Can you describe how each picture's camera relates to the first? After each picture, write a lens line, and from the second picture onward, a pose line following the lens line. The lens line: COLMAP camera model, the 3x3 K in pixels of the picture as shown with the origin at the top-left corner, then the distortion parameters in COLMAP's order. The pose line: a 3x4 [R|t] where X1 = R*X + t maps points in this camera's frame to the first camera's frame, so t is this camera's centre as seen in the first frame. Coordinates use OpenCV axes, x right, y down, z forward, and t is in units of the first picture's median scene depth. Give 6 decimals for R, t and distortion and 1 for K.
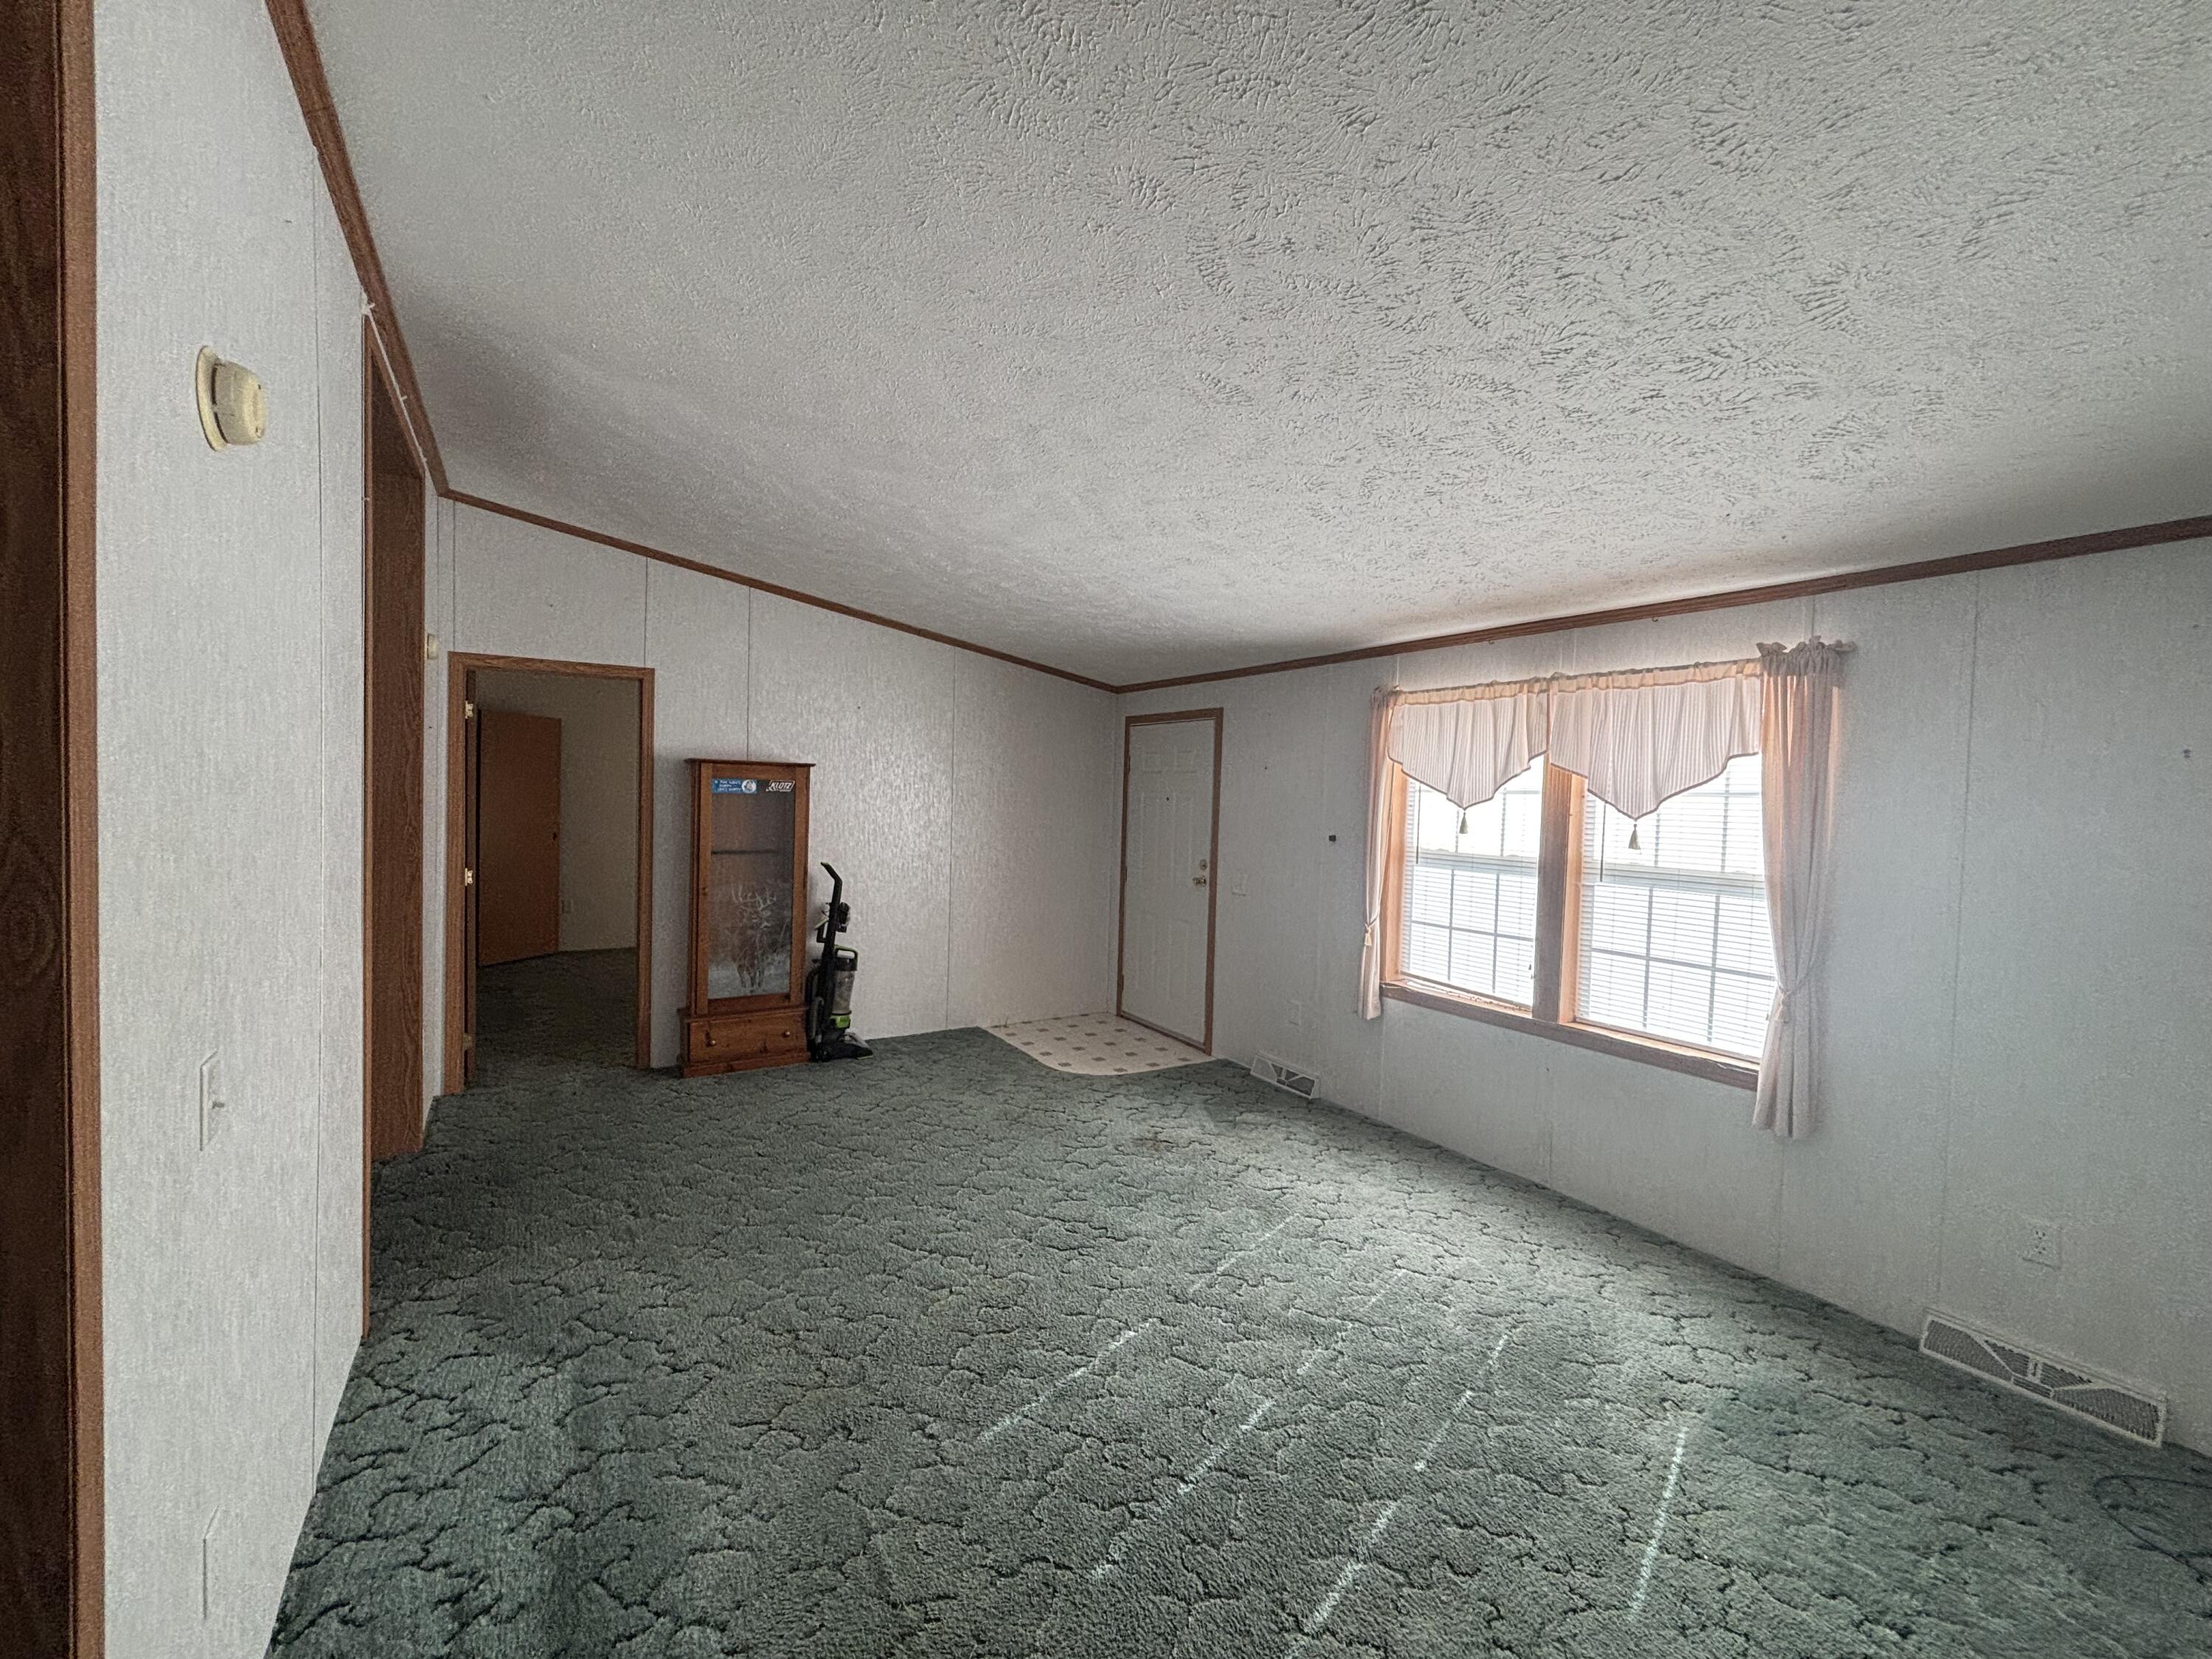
lens RADIAL K [[899.5, 0, 1099.4], [0, 899.5, 824.0], [0, 0, 1]] dist [0.000250, 0.000744]
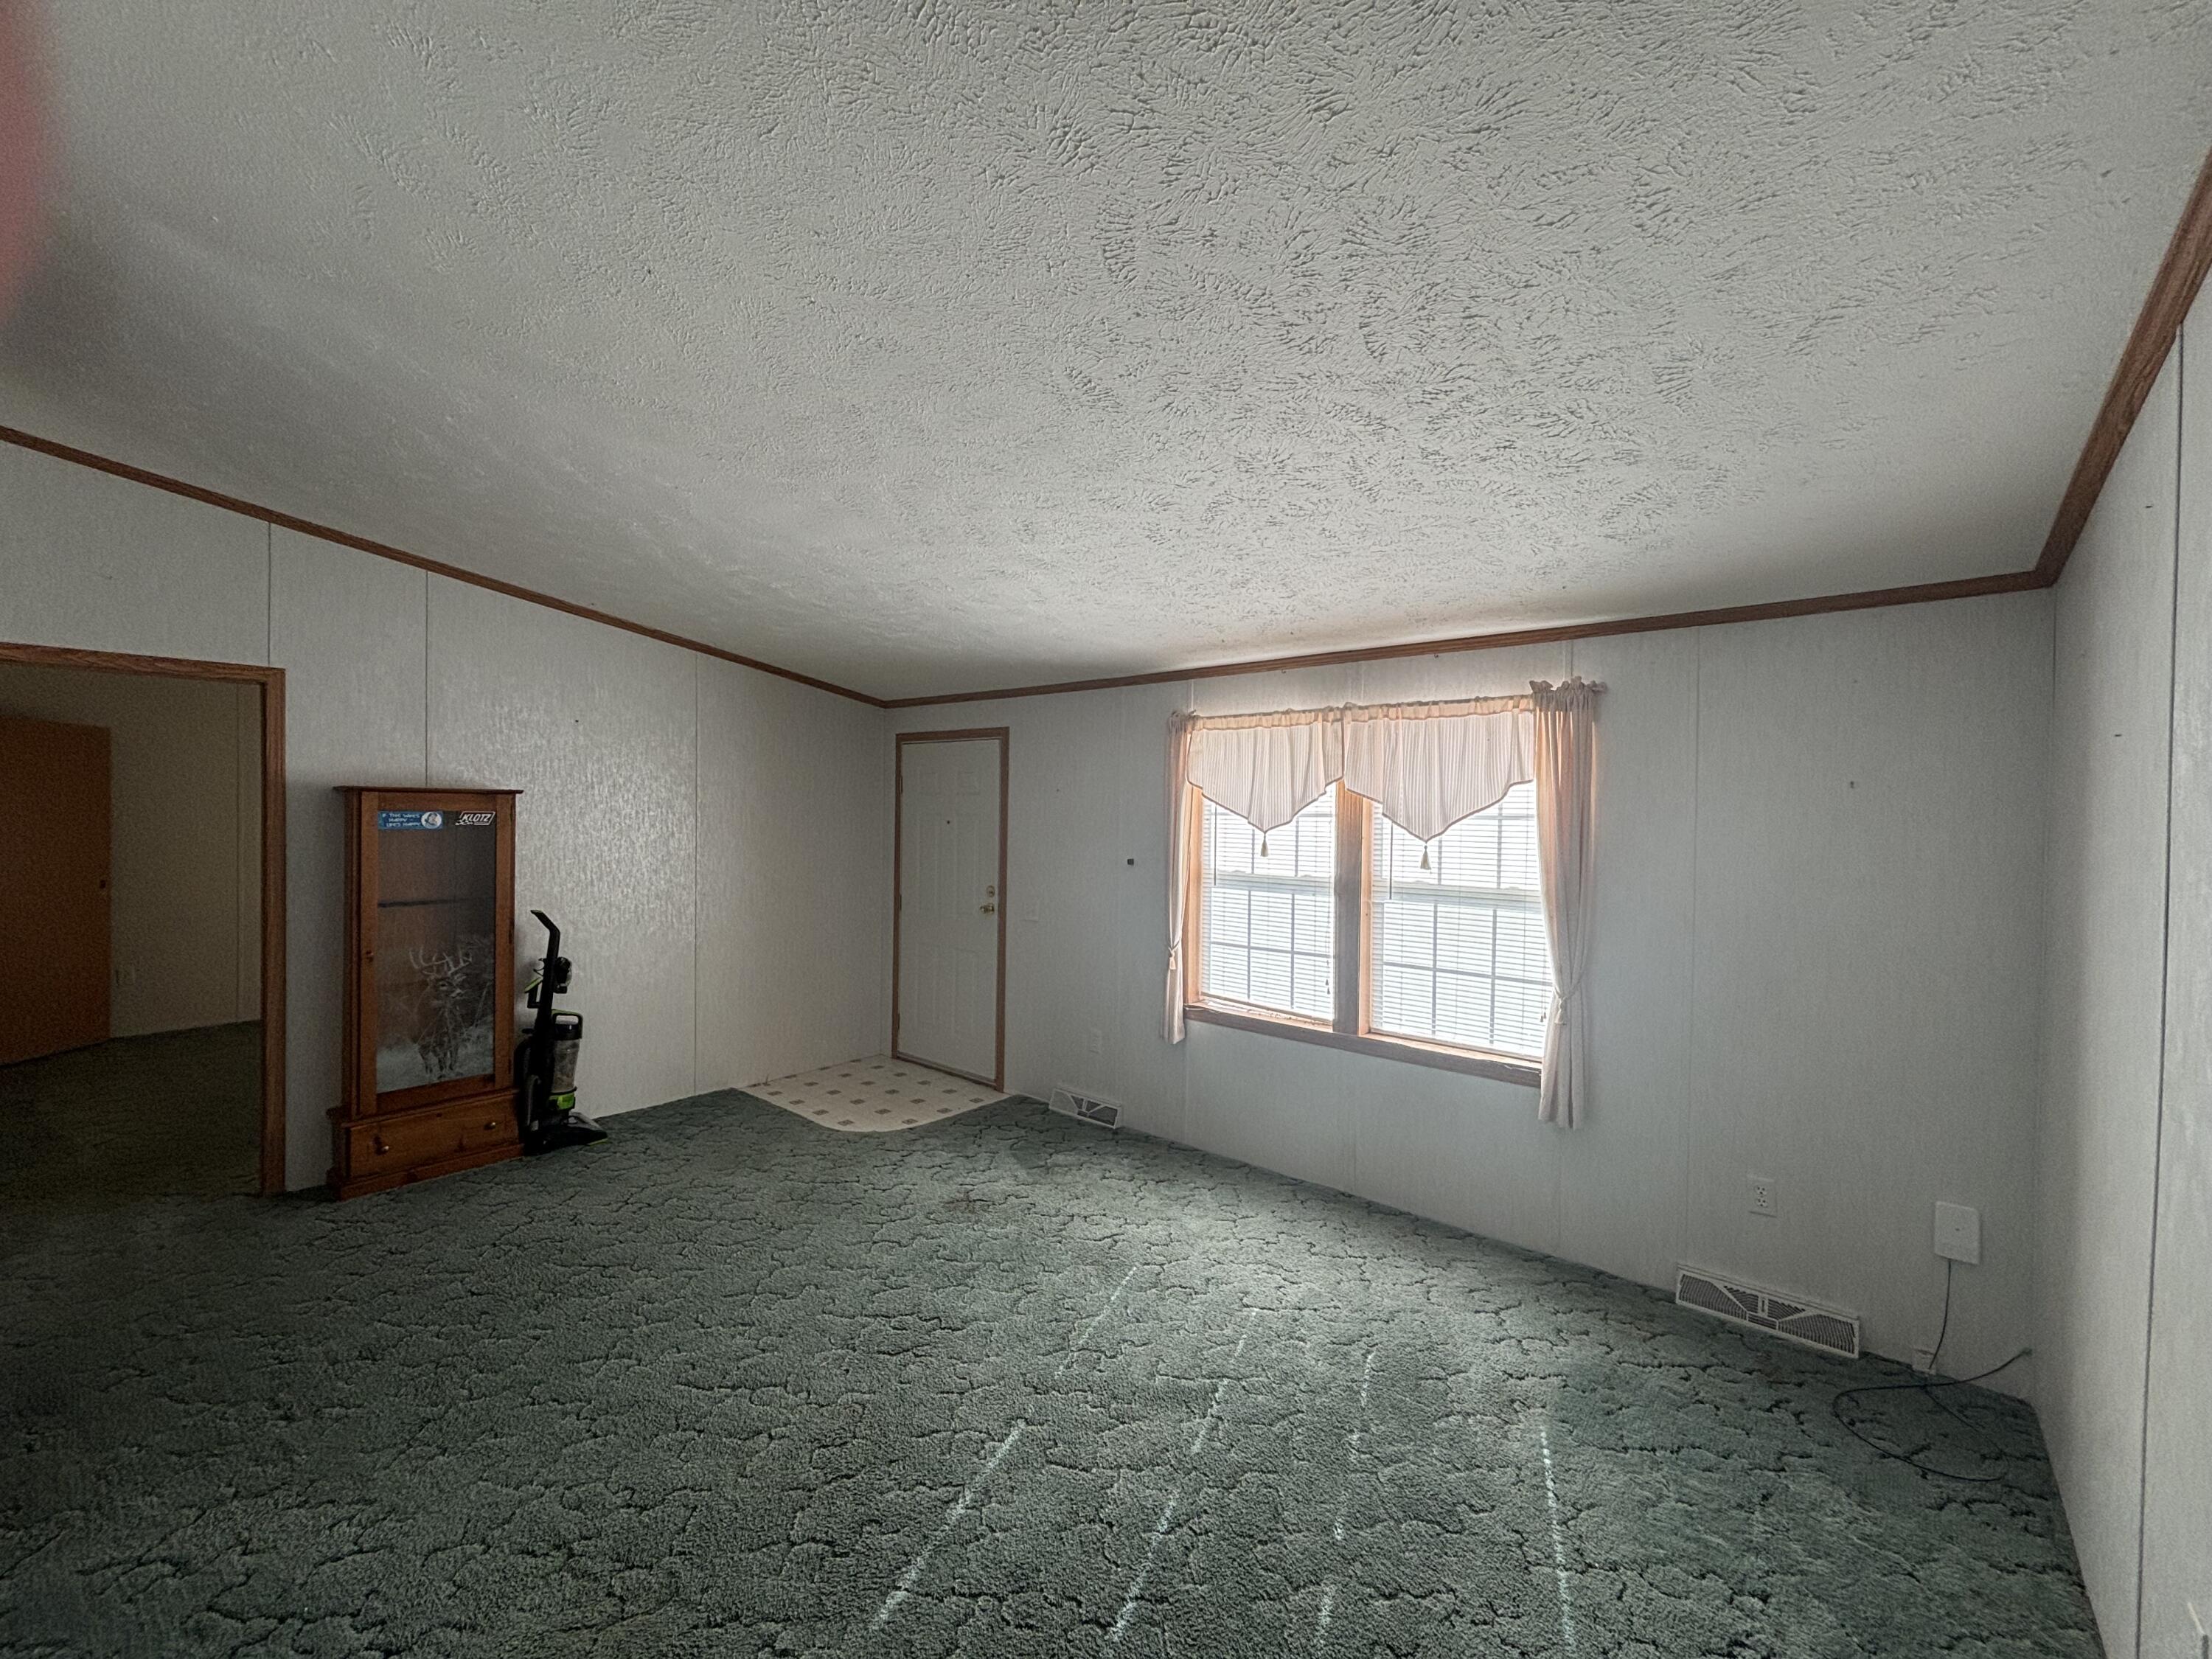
lens RADIAL K [[899.5, 0, 1098.6], [0, 899.5, 823.5], [0, 0, 1]] dist [0.000250, 0.000744]
pose [[0.953746, -0.019488, 0.299982, -0.106625], [0.023443, 0.999679, -0.009589, -0.027984], [-0.299699, 0.016177, 0.953897, 0.105509]]
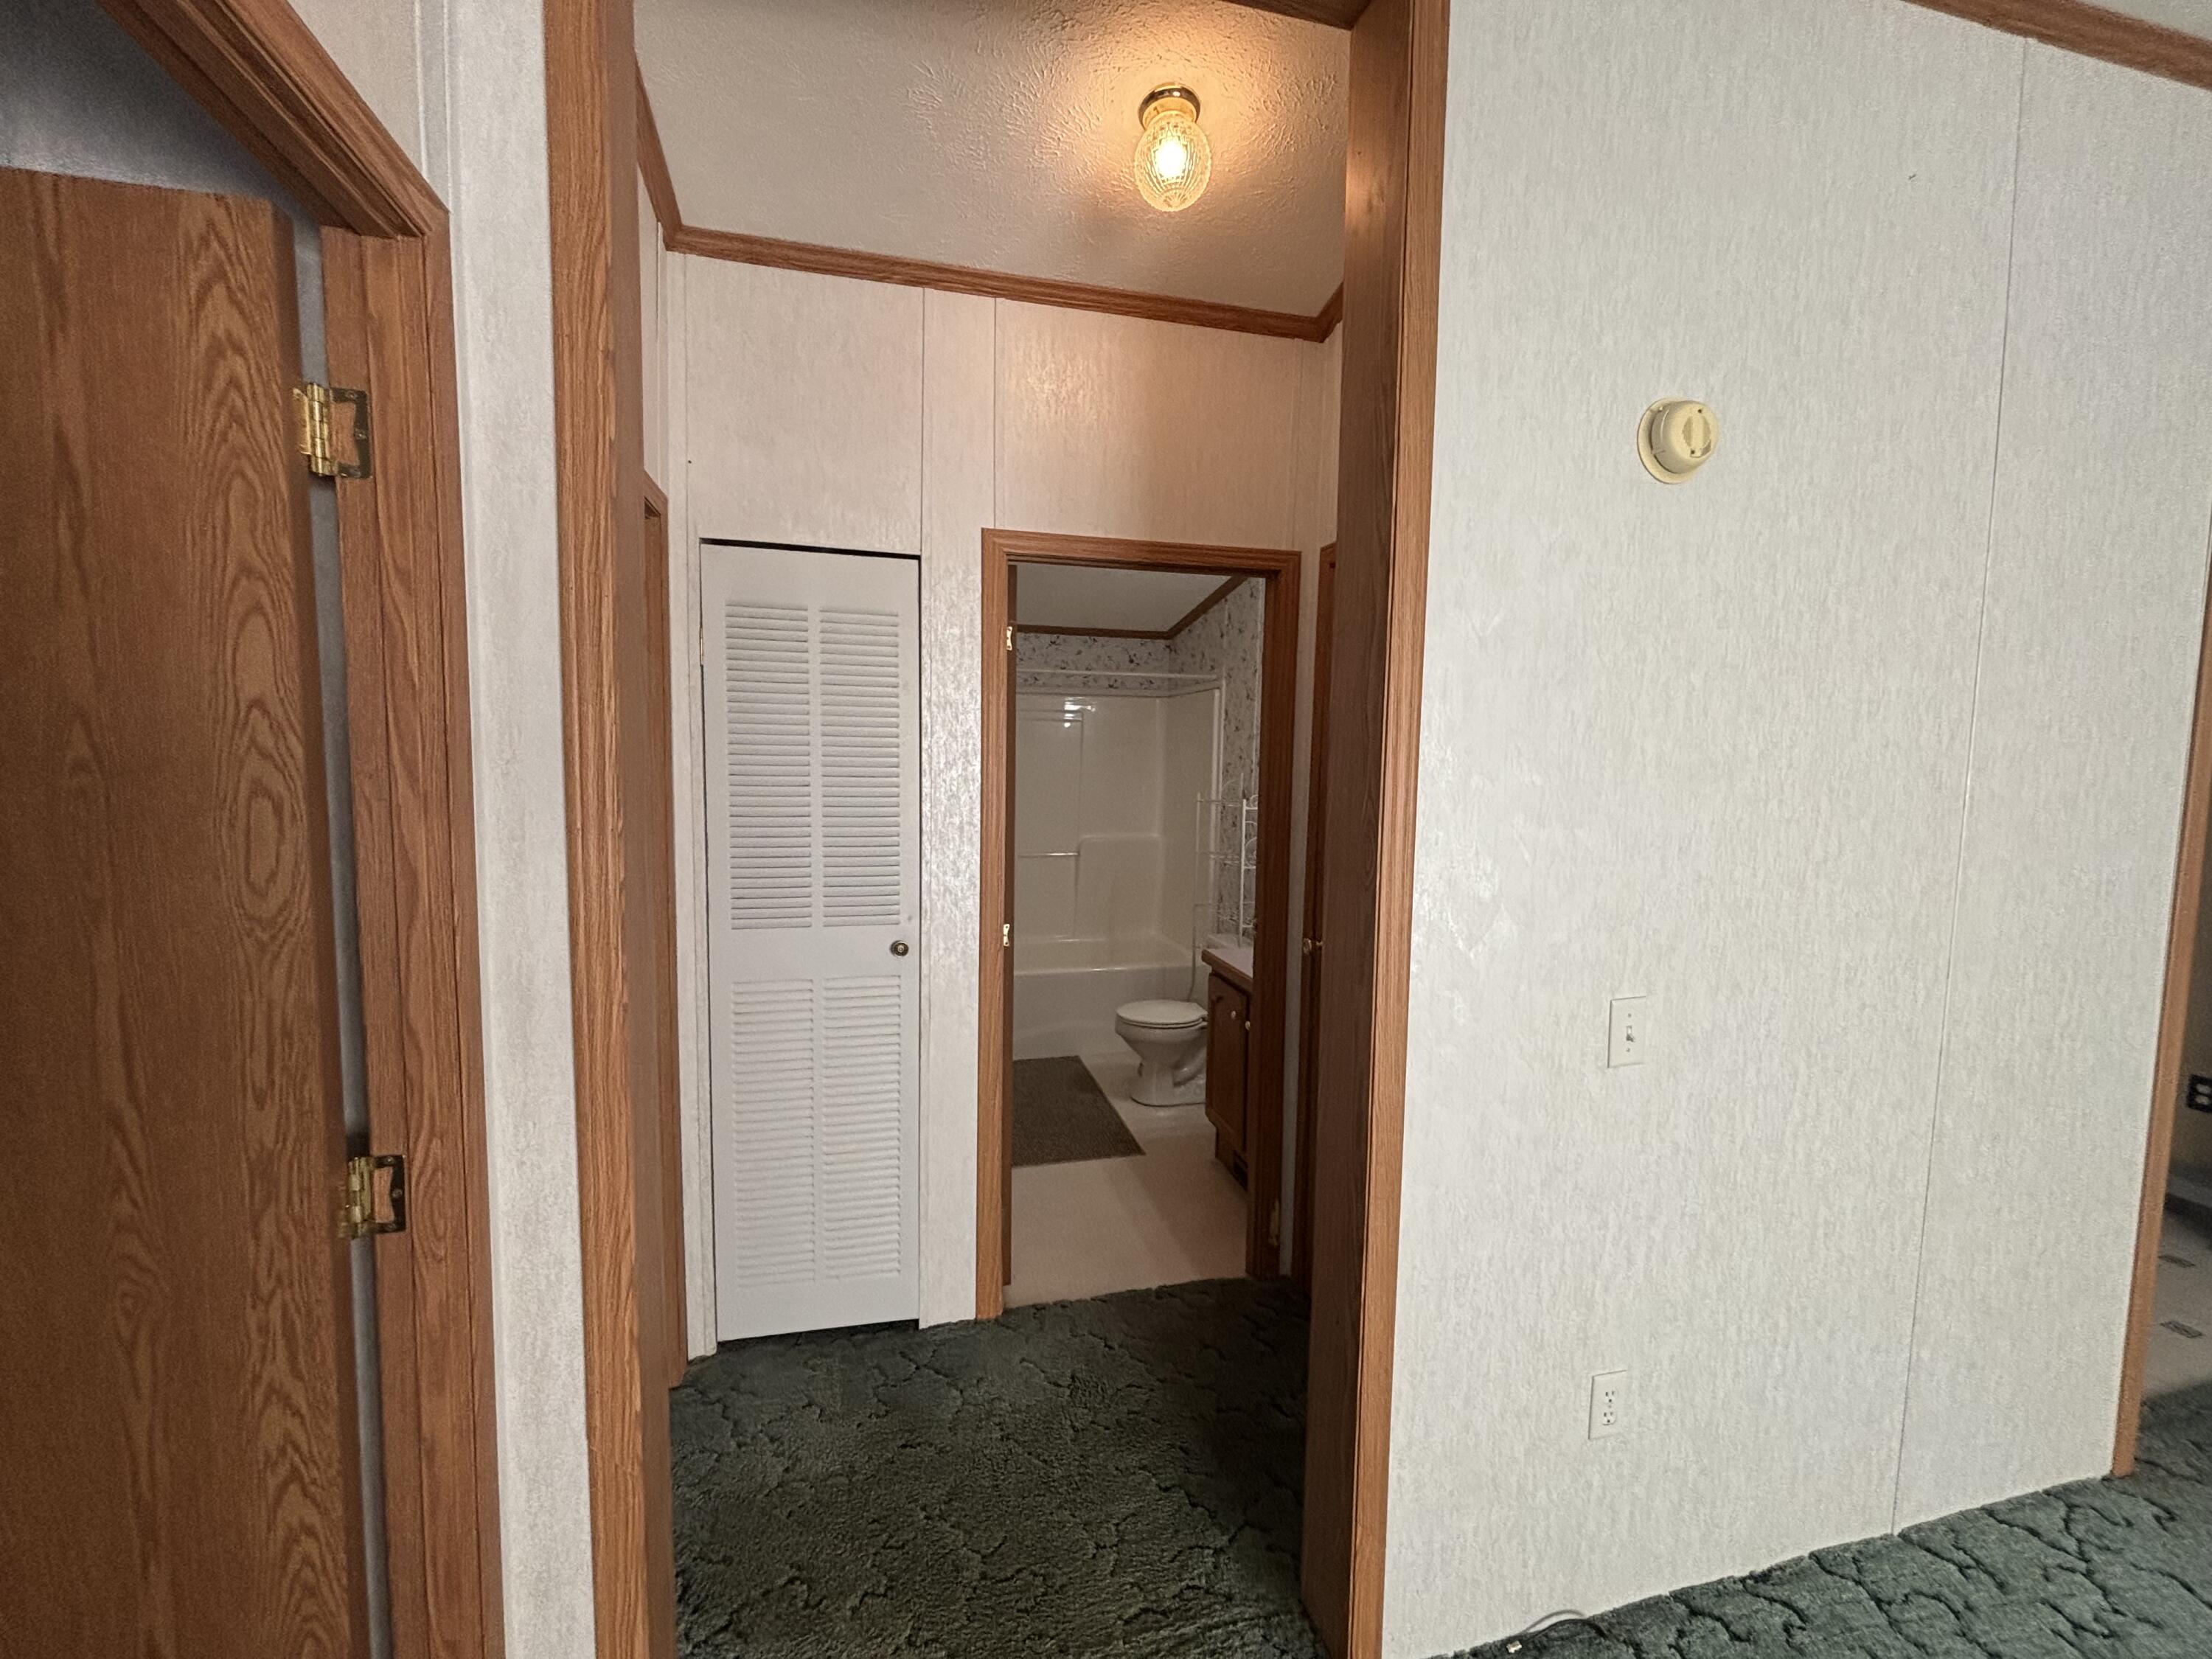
lens RADIAL K [[899.5, 0, 1102.2], [0, 899.5, 825.6], [0, 0, 1]] dist [0.000250, 0.000744]
pose [[-0.302912, 0.041784, -0.952102, 0.158542], [-0.052212, 0.996810, 0.060357, -0.002406], [0.951587, 0.067994, -0.299765, 0.293399]]
